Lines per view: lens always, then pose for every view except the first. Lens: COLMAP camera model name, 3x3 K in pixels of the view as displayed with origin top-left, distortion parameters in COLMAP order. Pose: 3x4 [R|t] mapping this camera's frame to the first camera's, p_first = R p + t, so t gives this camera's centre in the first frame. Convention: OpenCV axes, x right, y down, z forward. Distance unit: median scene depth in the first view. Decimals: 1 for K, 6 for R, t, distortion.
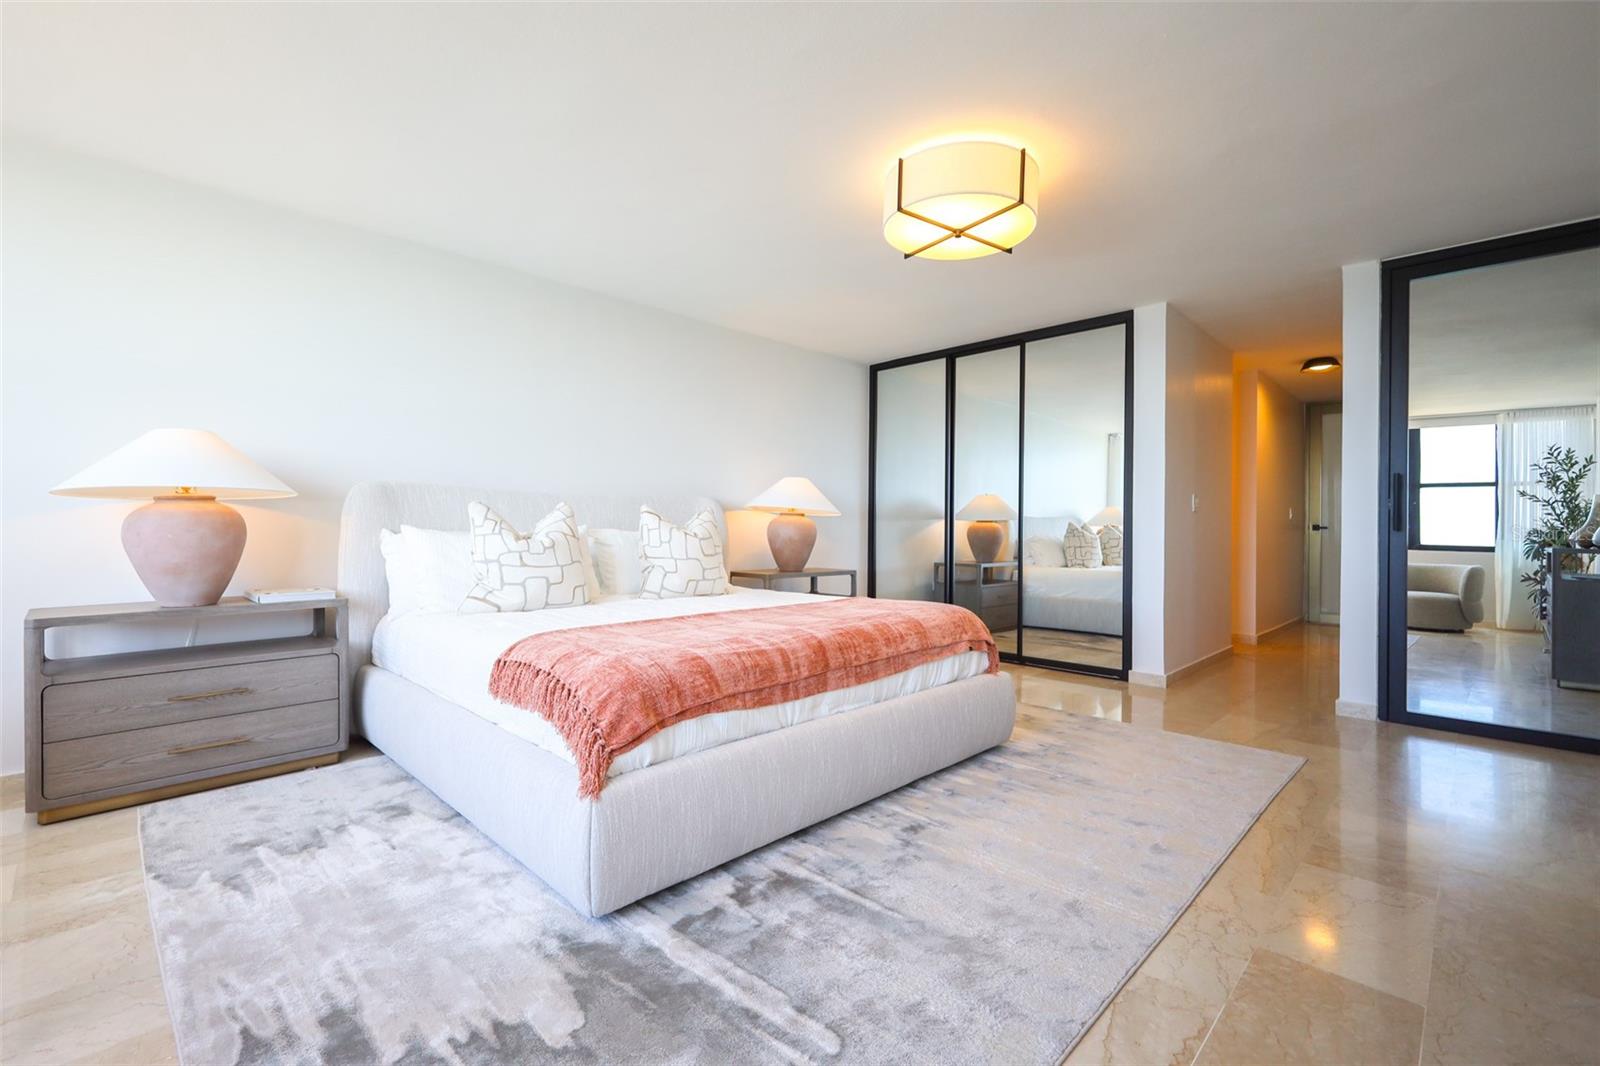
lens RADIAL K [[696.9, 0, 793.4], [0, 696.9, 532.5], [0, 0, 1]] dist [0.002504, 0.000127]
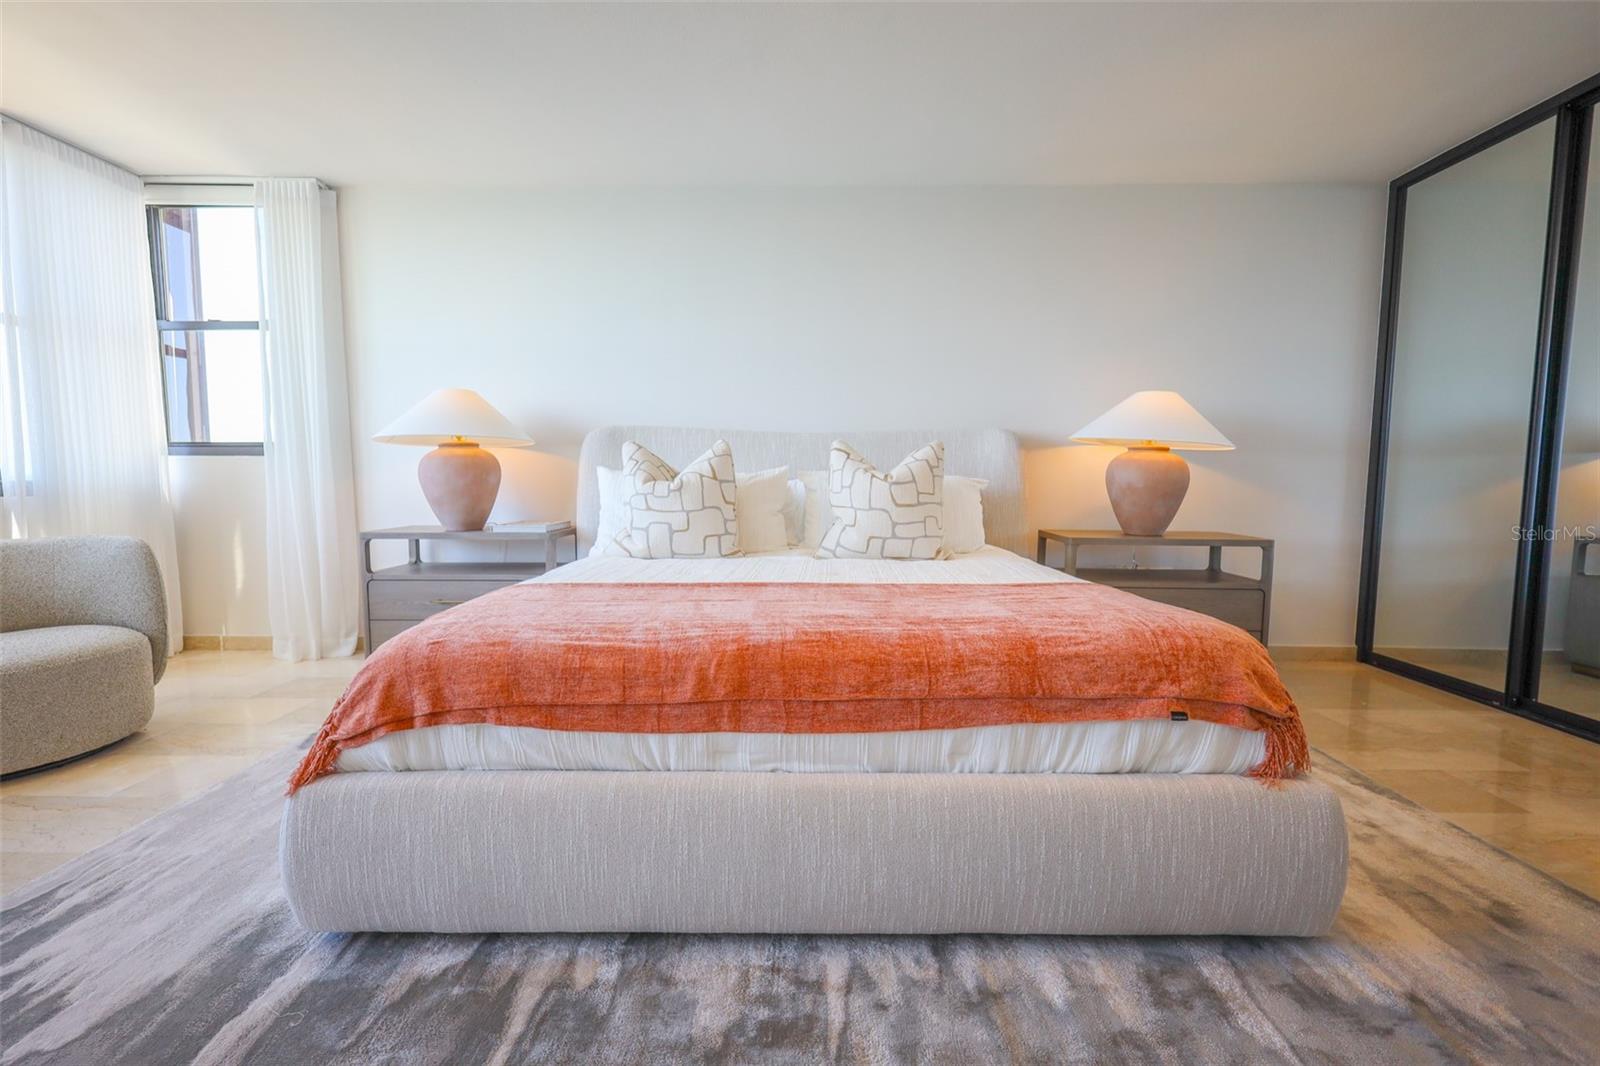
lens RADIAL K [[694.8, 0, 811.9], [0, 694.8, 553.6], [0, 0, 1]] dist [0.001825, 0.000258]
pose [[0.711669, 0.074965, -0.698504, 0.416213], [-0.004908, 0.994797, 0.101763, 0.012644], [0.702498, -0.068993, 0.708334, 0.529185]]
